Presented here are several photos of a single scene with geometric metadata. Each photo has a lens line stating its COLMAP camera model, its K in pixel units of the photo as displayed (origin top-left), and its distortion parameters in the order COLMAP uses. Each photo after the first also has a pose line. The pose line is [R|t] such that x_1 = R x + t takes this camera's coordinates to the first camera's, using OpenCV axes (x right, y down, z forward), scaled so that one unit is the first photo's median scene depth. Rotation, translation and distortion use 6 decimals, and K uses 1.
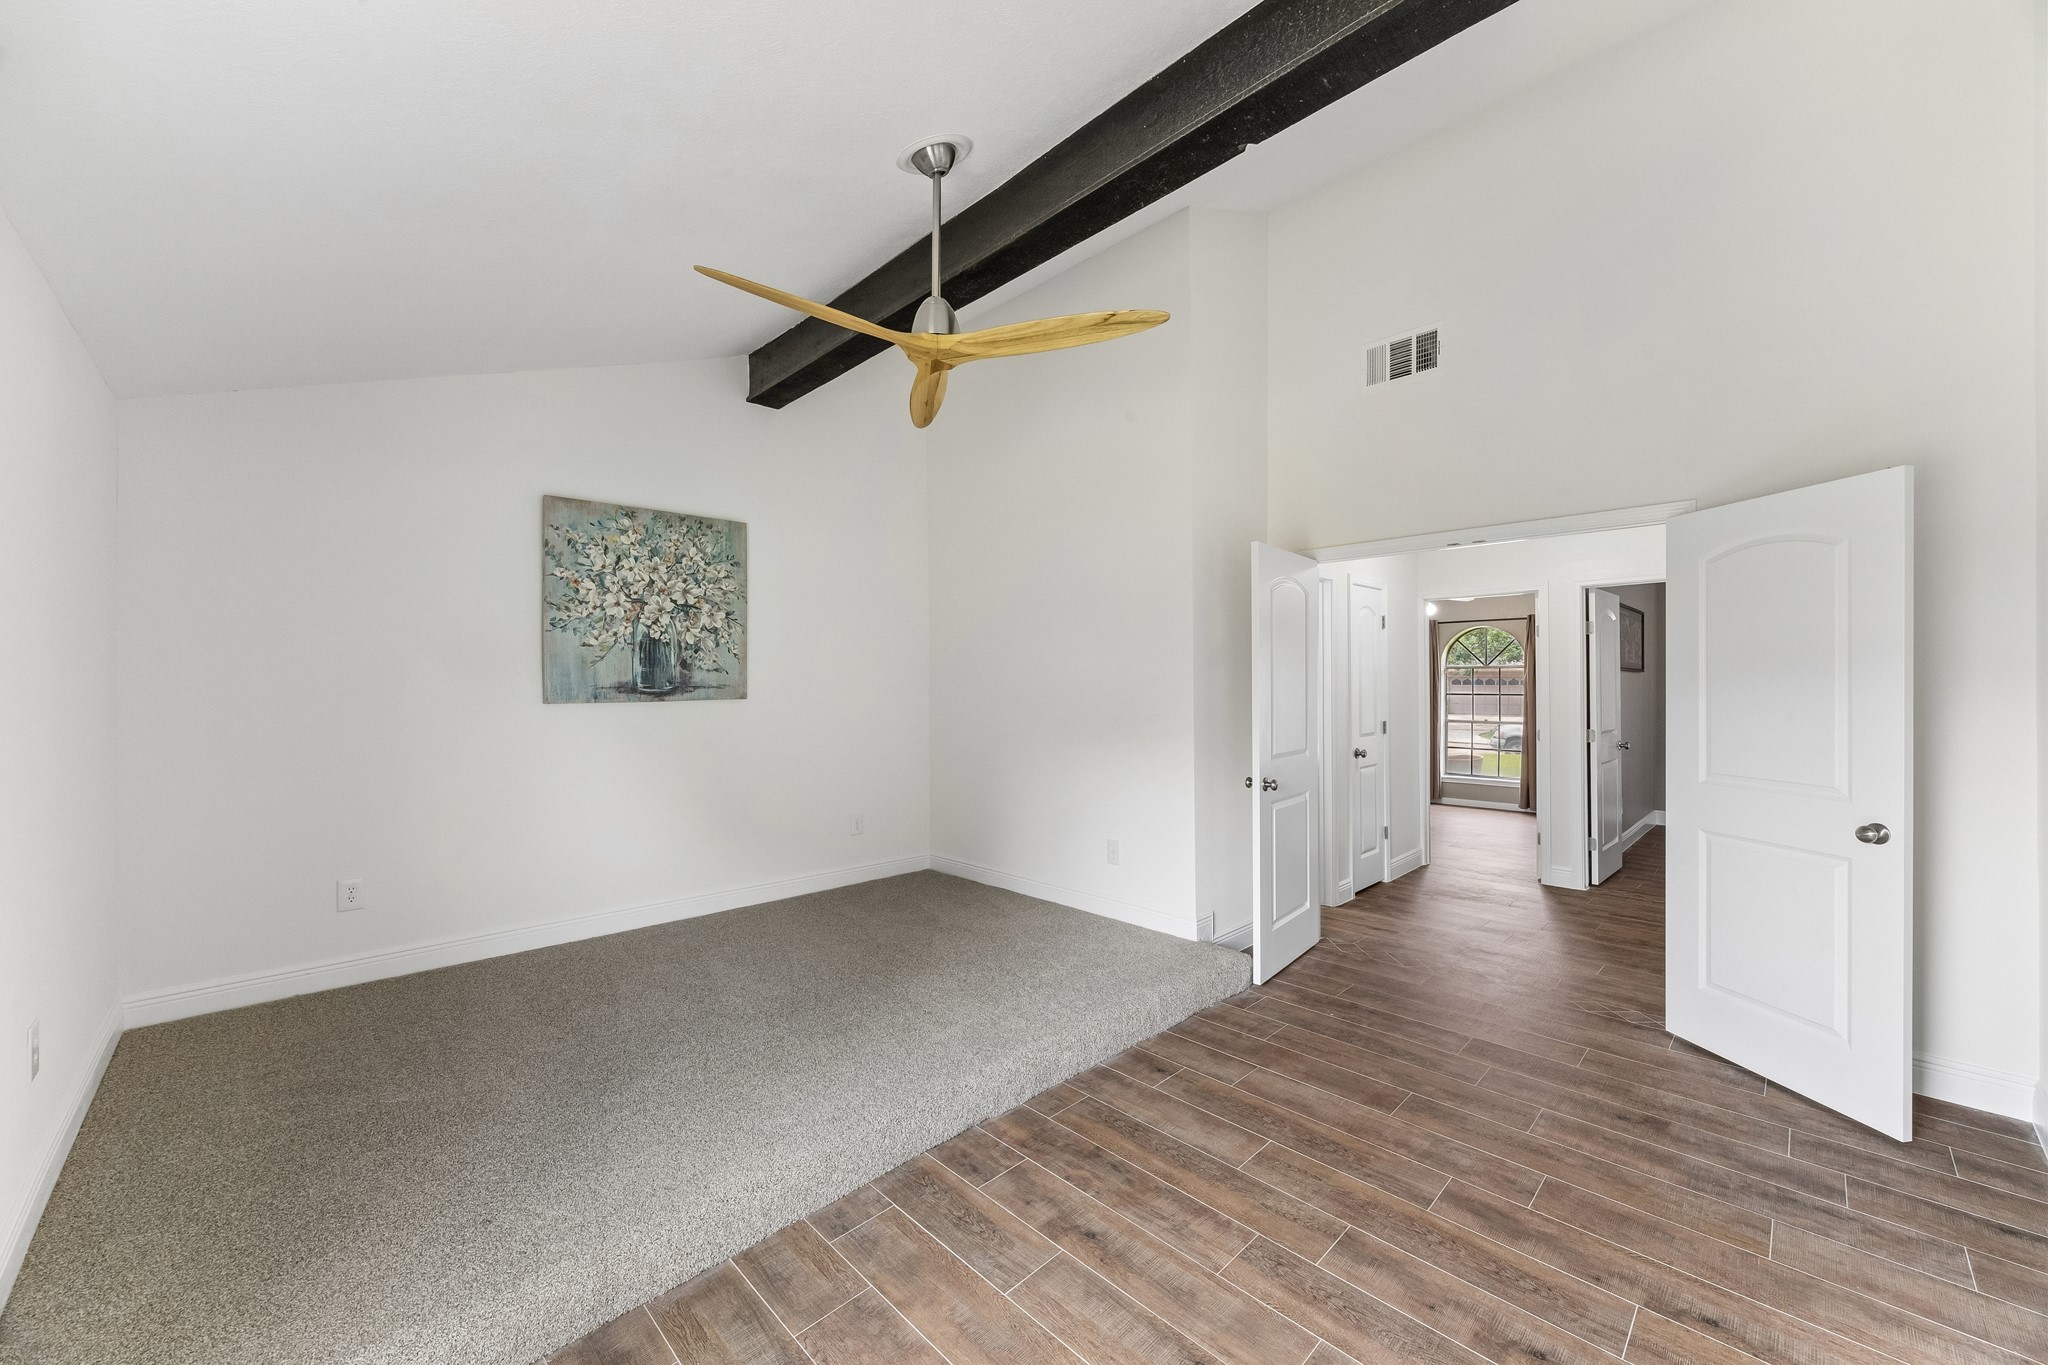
lens RADIAL K [[785.4, 0, 1030.8], [0, 785.4, 679.3], [0, 0, 1]] dist [-0.004219, 0.000756]
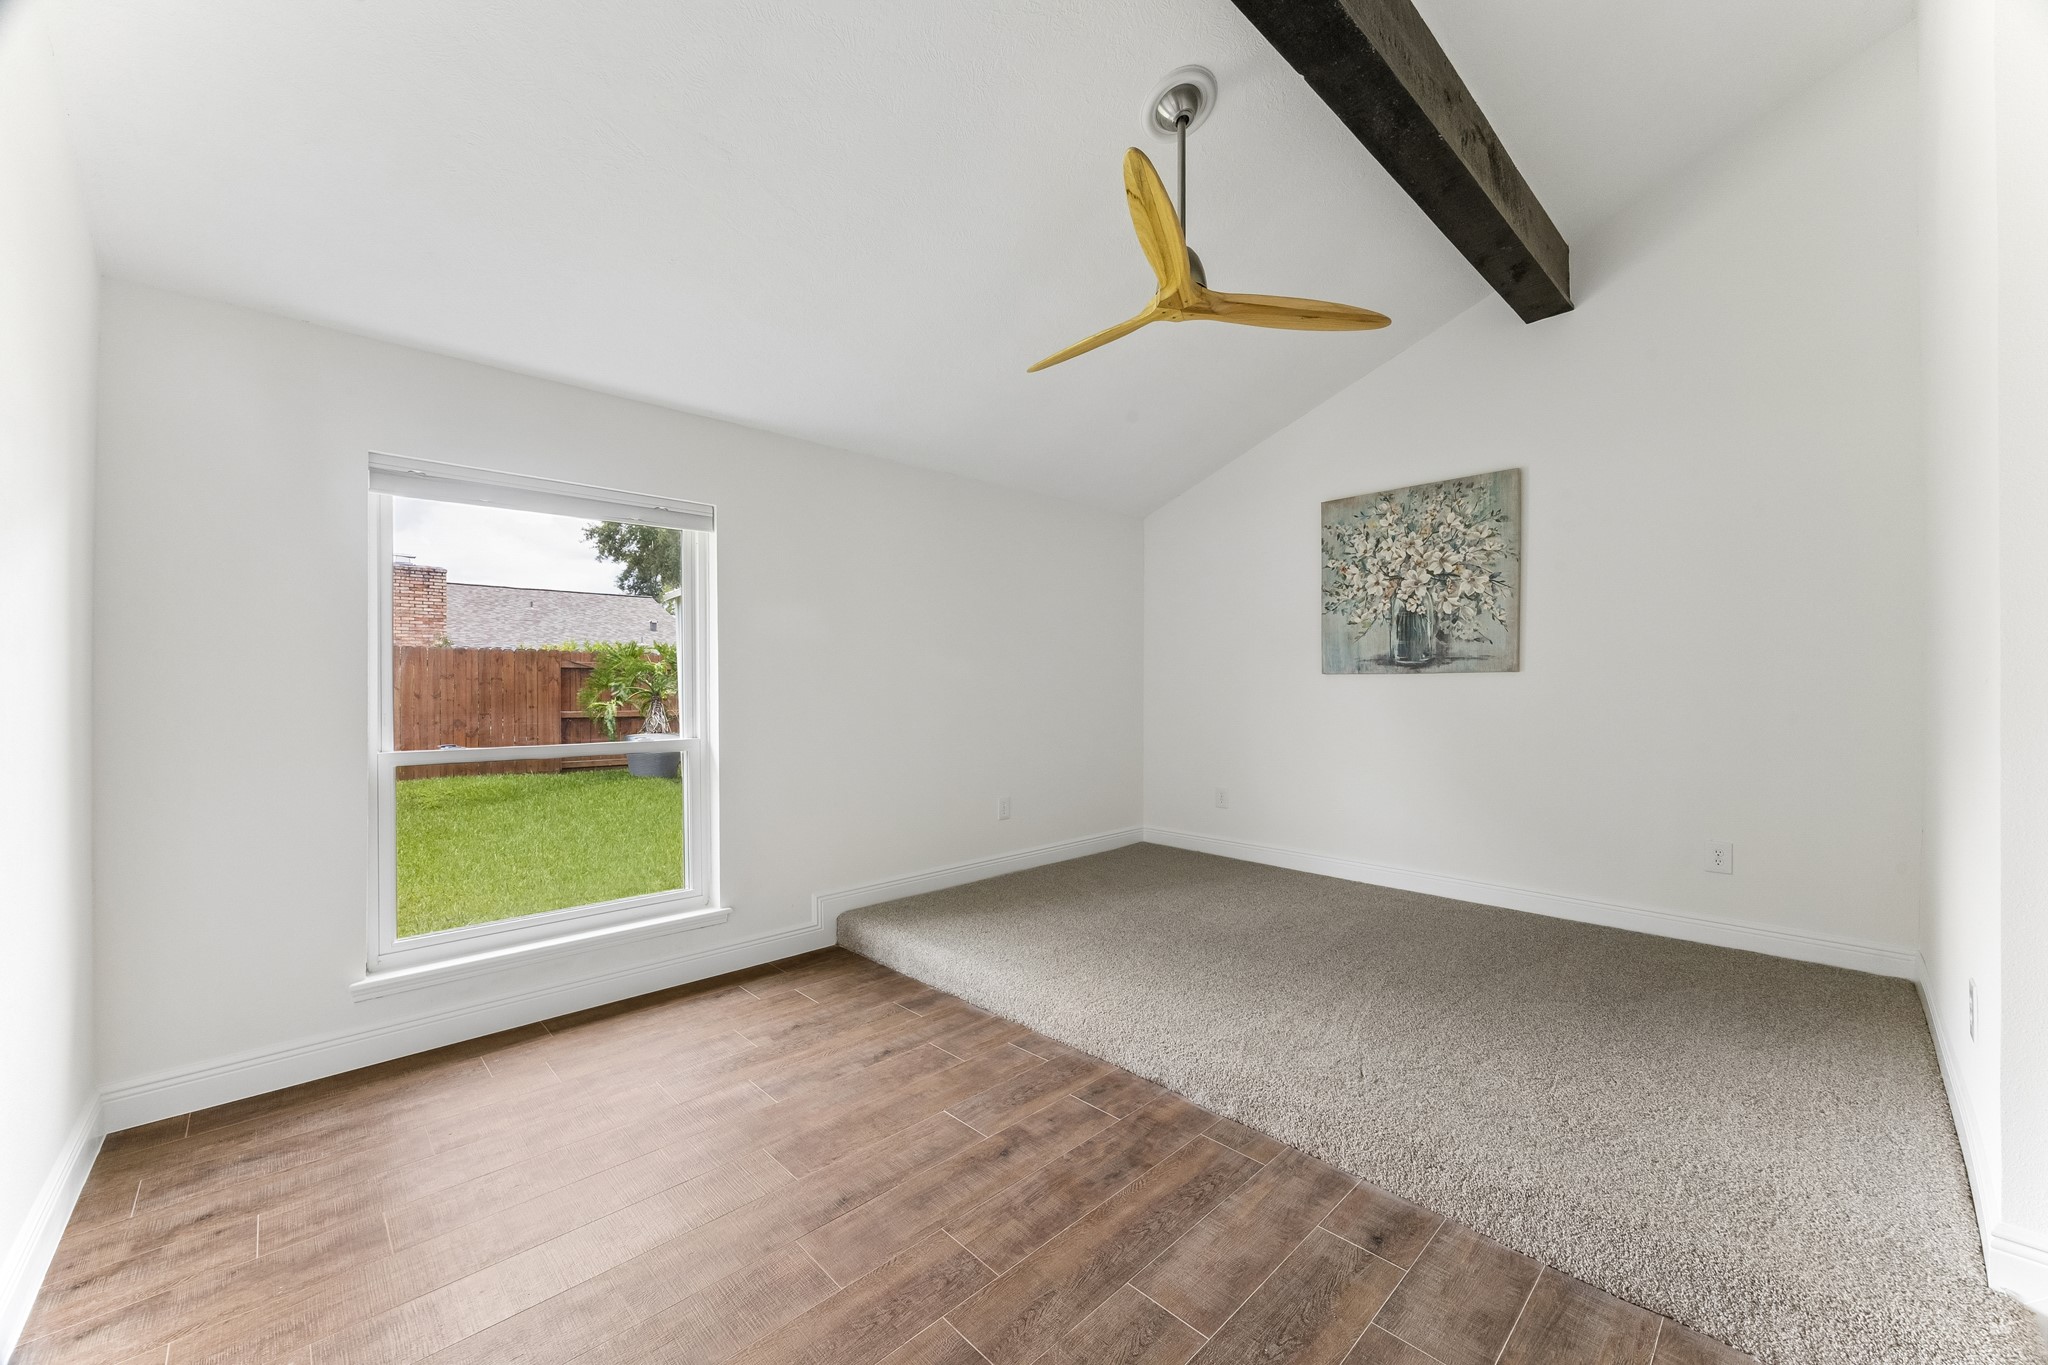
lens RADIAL K [[785.4, 0, 1032.0], [0, 785.4, 685.4], [0, 0, 1]] dist [-0.004219, 0.000756]
pose [[-0.007568, 0.002223, -0.999969, 0.568387], [0.000358, 0.999997, 0.002221, 0.043129], [0.999971, -0.000341, -0.007569, 0.530866]]
